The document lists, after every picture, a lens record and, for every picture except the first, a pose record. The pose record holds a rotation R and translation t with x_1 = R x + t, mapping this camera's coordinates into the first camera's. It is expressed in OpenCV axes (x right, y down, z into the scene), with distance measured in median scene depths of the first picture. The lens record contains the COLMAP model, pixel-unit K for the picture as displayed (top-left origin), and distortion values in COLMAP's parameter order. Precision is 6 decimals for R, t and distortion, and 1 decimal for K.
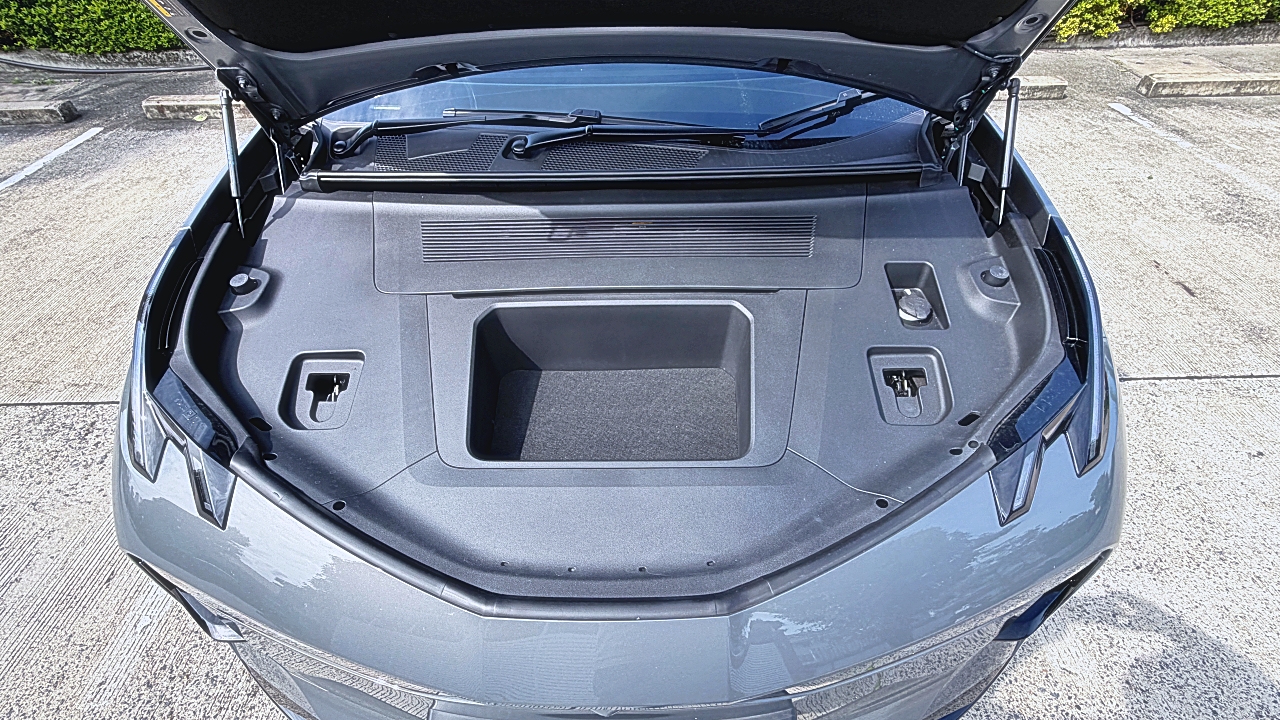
lens RADIAL K [[571.5, 0, 640.0], [0, 571.5, 360.0], [0, 0, 1]] dist [-0.004779, -0.000786]
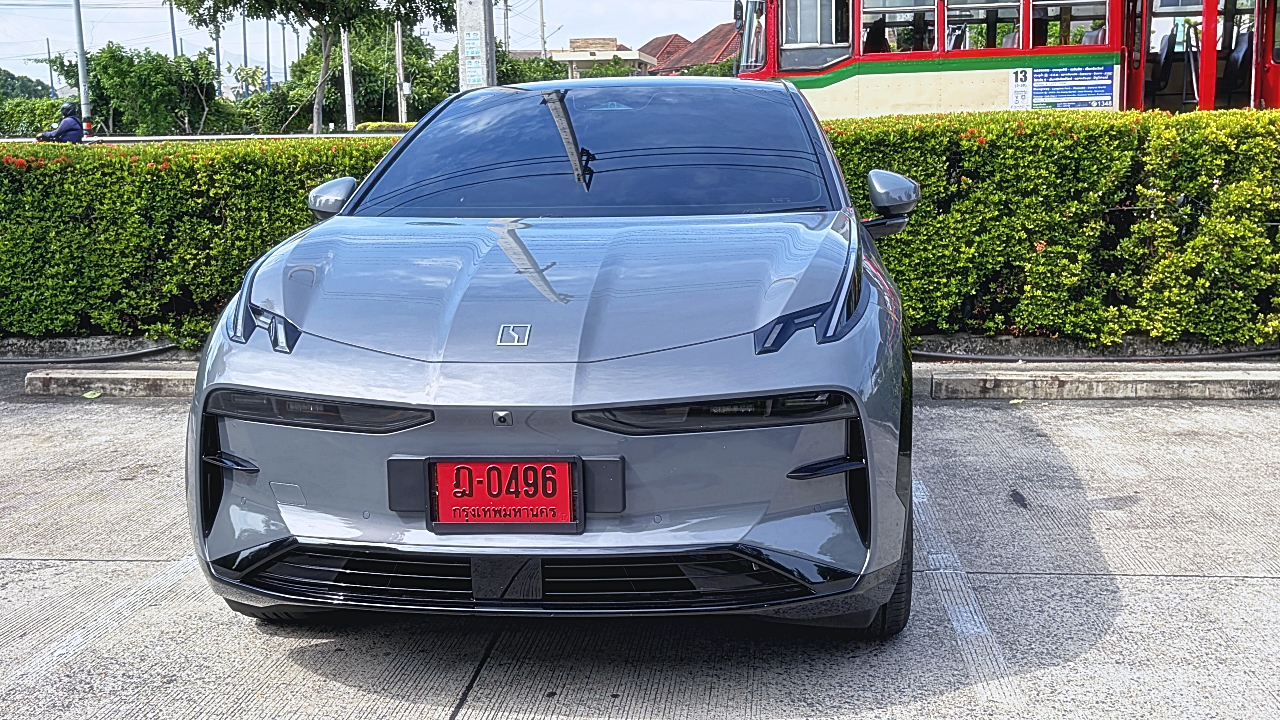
lens RADIAL K [[1346.1, 0, 640.0], [0, 1346.1, 360.0], [0, 0, 1]] dist [0.156045, -0.478413]
pose [[0.992570, 0.017872, -0.120358, 0.149736], [-0.082896, 0.823413, -0.561355, 0.478938], [0.089072, 0.567161, 0.818776, -0.419033]]
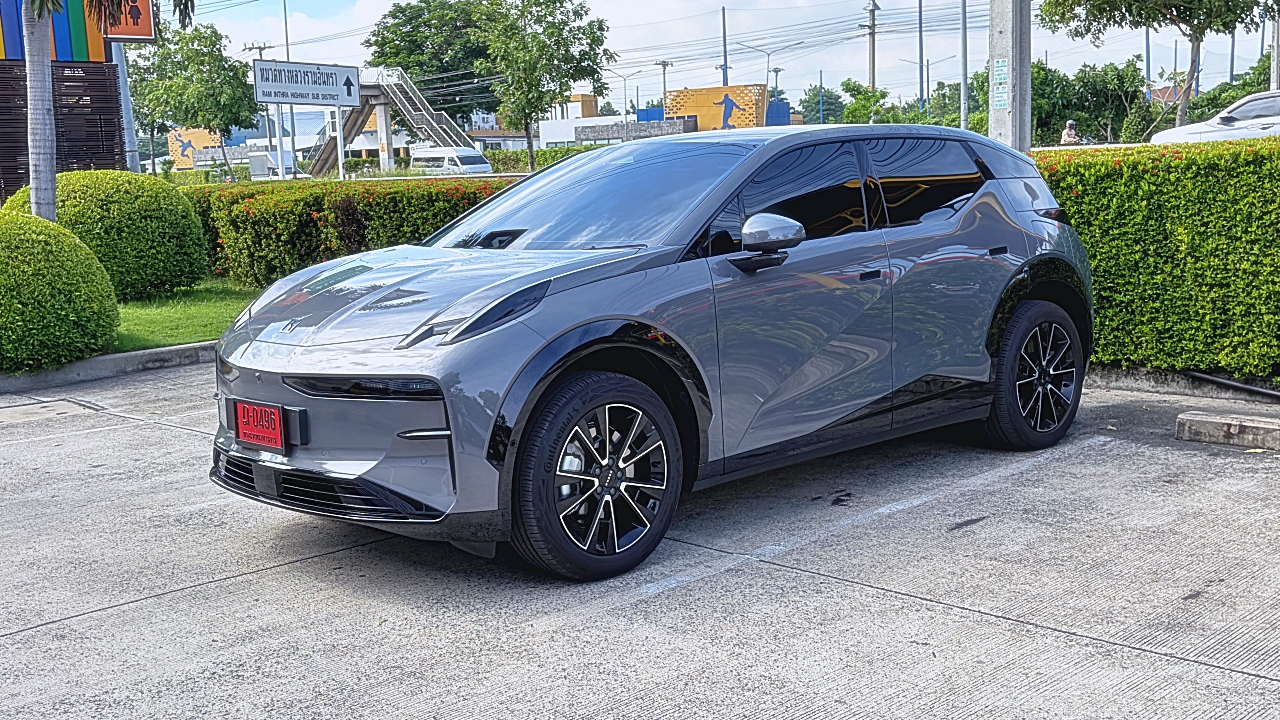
lens RADIAL K [[1346.1, 0, 640.0], [0, 1346.1, 360.0], [0, 0, 1]] dist [0.156045, -0.478413]
pose [[0.686440, 0.088374, -0.721797, 1.028352], [-0.482697, 0.797753, -0.361378, 0.355791], [0.543879, 0.596473, 0.590267, -0.329984]]
